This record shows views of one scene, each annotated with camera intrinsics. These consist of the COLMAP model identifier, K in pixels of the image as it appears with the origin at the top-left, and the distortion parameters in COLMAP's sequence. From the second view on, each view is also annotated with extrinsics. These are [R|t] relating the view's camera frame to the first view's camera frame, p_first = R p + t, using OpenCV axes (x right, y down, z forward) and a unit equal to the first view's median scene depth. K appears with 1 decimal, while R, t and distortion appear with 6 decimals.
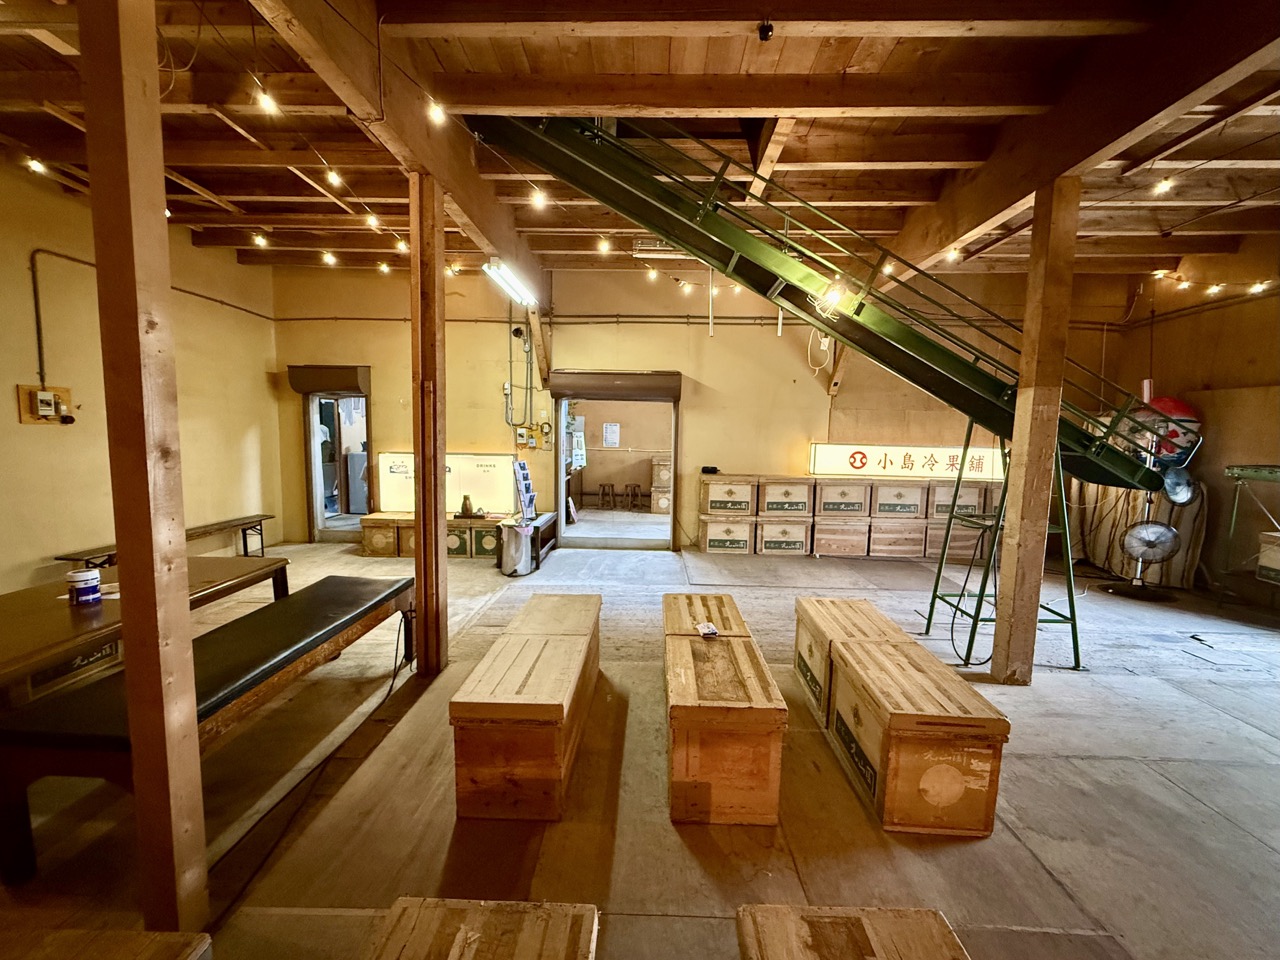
lens RADIAL K [[513.6, 0, 640.0], [0, 513.6, 480.0], [0, 0, 1]] dist [-0.000684, -0.000096]
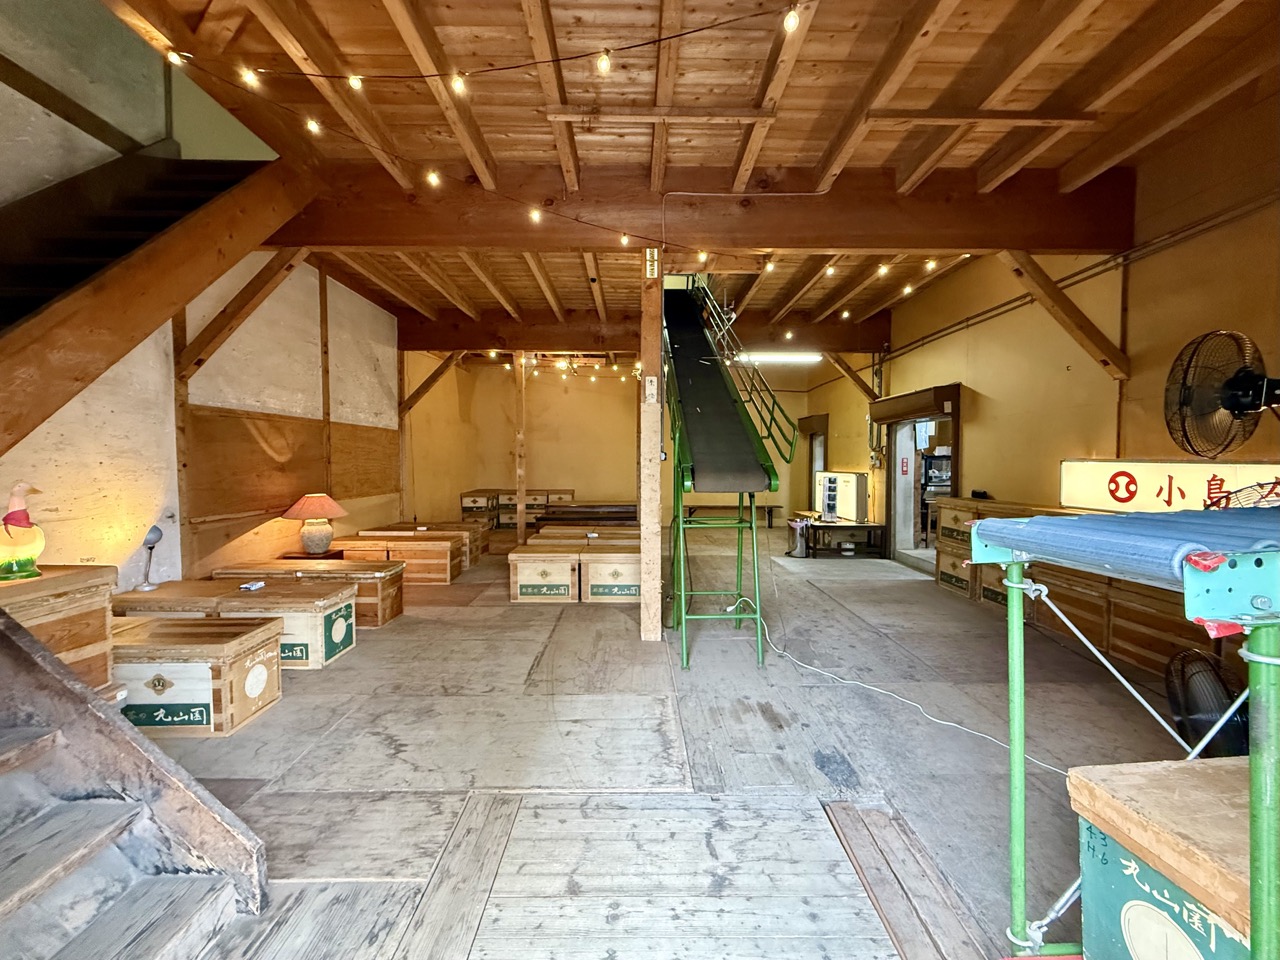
lens RADIAL K [[521.3, 0, 649.3], [0, 521.3, 479.5], [0, 0, 1]] dist [-0.000386, 0.000064]
pose [[0.048303, 0.018447, -0.998662, 0.983802], [-0.094821, 0.995399, 0.013801, -0.004608], [0.994322, 0.094027, 0.049830, 0.444457]]
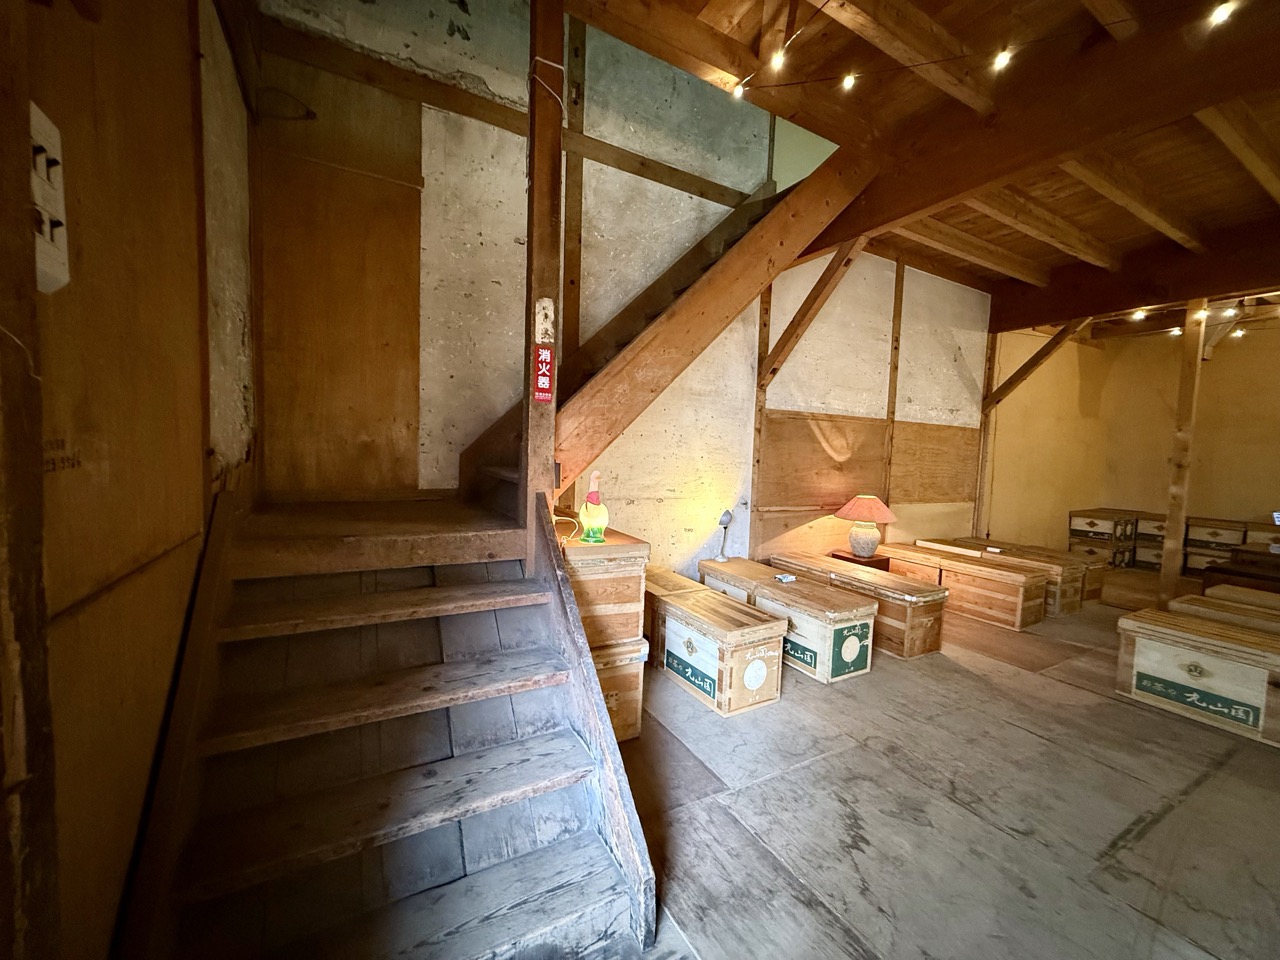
lens RADIAL K [[512.6, 0, 629.7], [0, 512.6, 480.5], [0, 0, 1]] dist [-0.000088, -0.000088]
pose [[-0.861073, -0.019338, -0.508114, 0.853194], [-0.101084, 0.985842, 0.133783, -0.011537], [0.498333, 0.166559, -0.850836, 0.447085]]
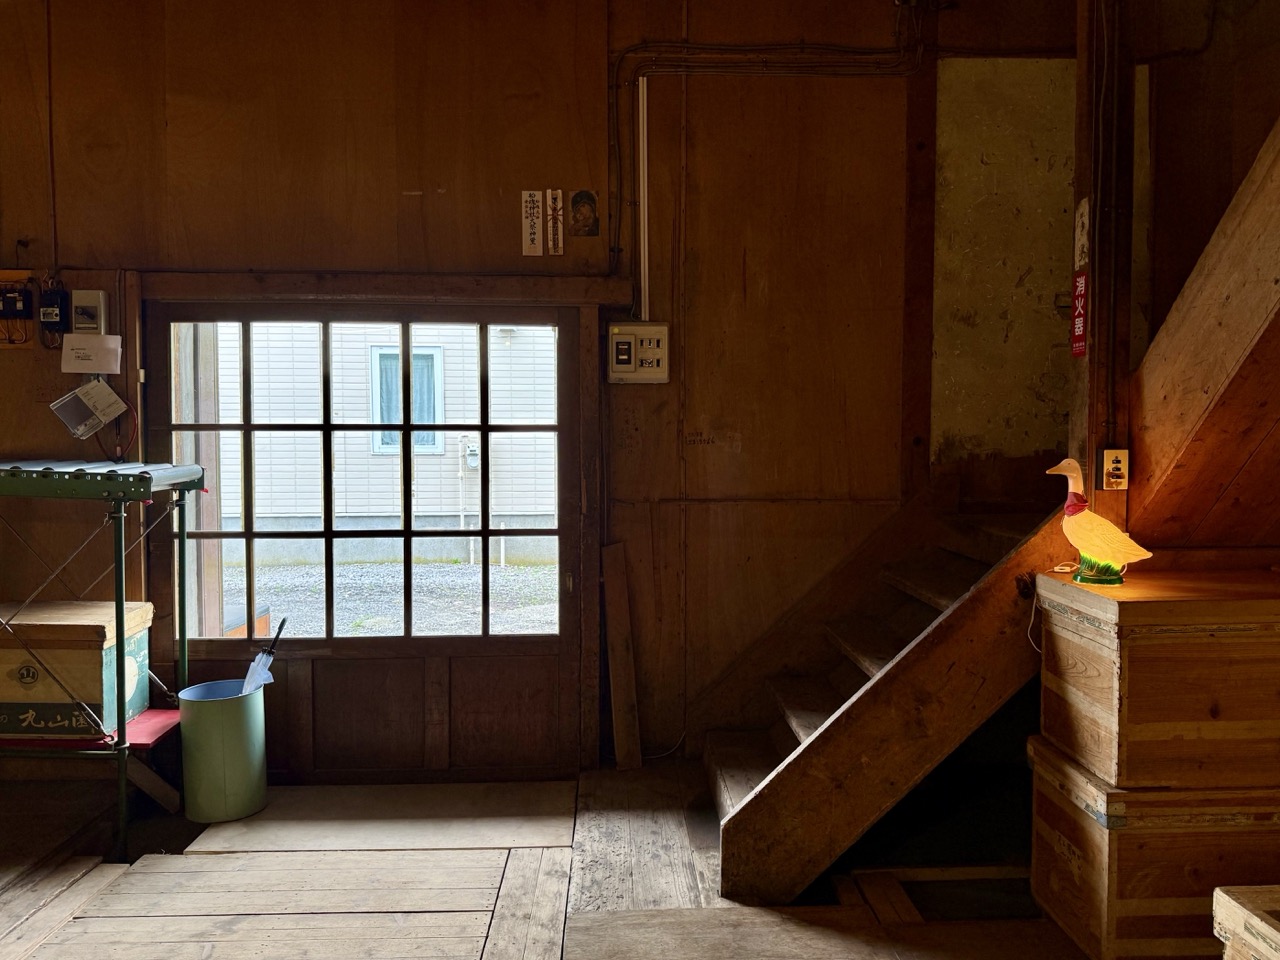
lens RADIAL K [[892.0, 0, 643.0], [0, 892.0, 482.2], [0, 0, 1]] dist [0.083832, -0.000479]
pose [[-0.051614, -0.064214, 0.996601, 0.313289], [0.096351, 0.992955, 0.068969, -0.000968], [-0.994008, 0.099583, -0.045063, 0.327382]]
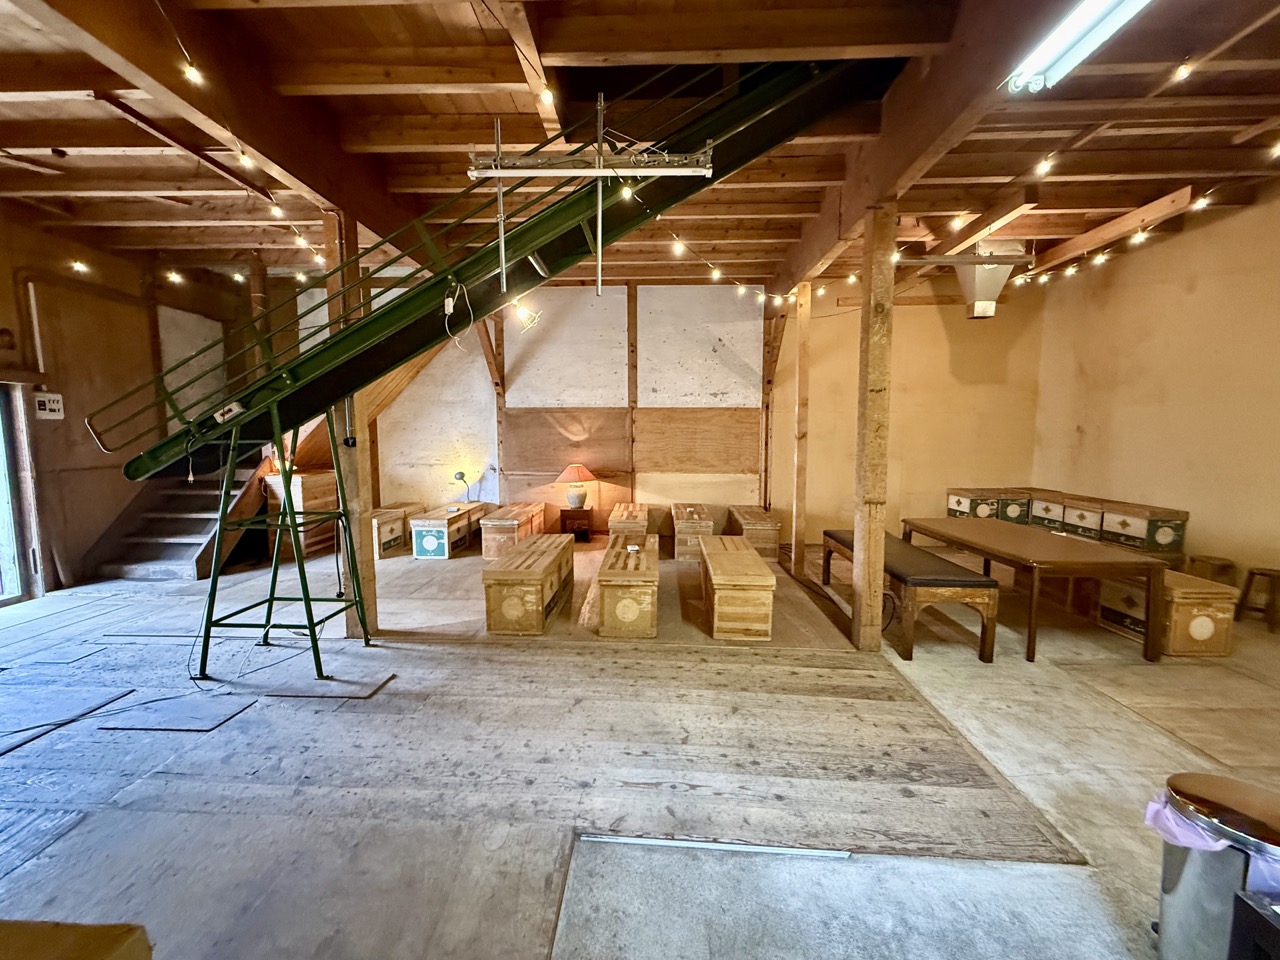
lens RADIAL K [[512.6, 0, 629.7], [0, 512.6, 480.5], [0, 0, 1]] dist [-0.000088, -0.000088]
pose [[-0.999419, -0.022765, 0.025369, 0.022463], [-0.017545, 0.981676, 0.189749, -0.095570], [-0.029224, 0.189193, -0.981505, 1.032937]]
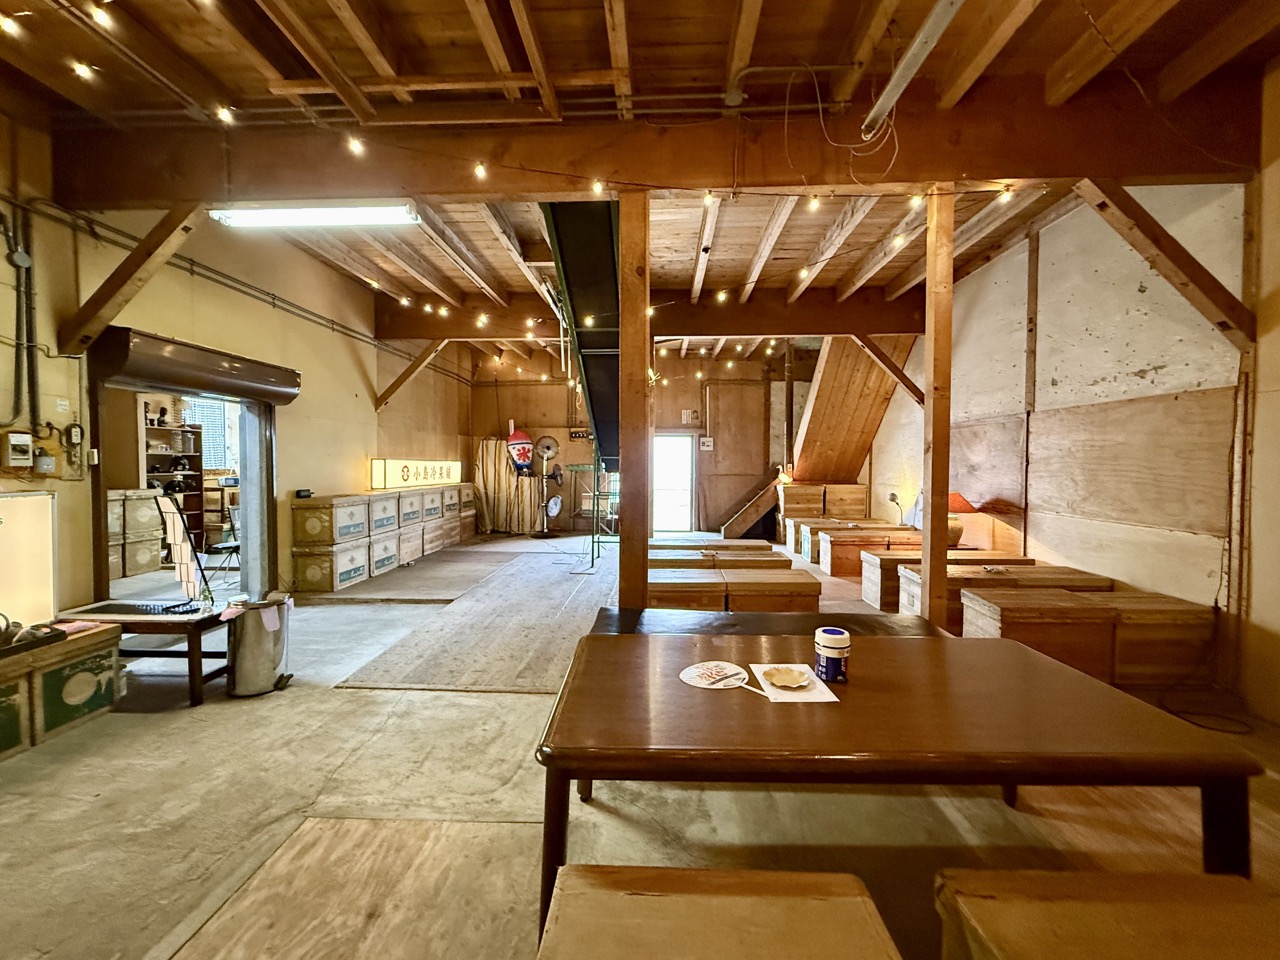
lens RADIAL K [[521.3, 0, 649.3], [0, 521.3, 479.5], [0, 0, 1]] dist [-0.000386, 0.000064]
pose [[0.002733, -0.051460, 0.998671, -0.708038], [0.093004, 0.994360, 0.050983, -0.034292], [-0.995662, 0.092741, 0.007504, 0.469462]]
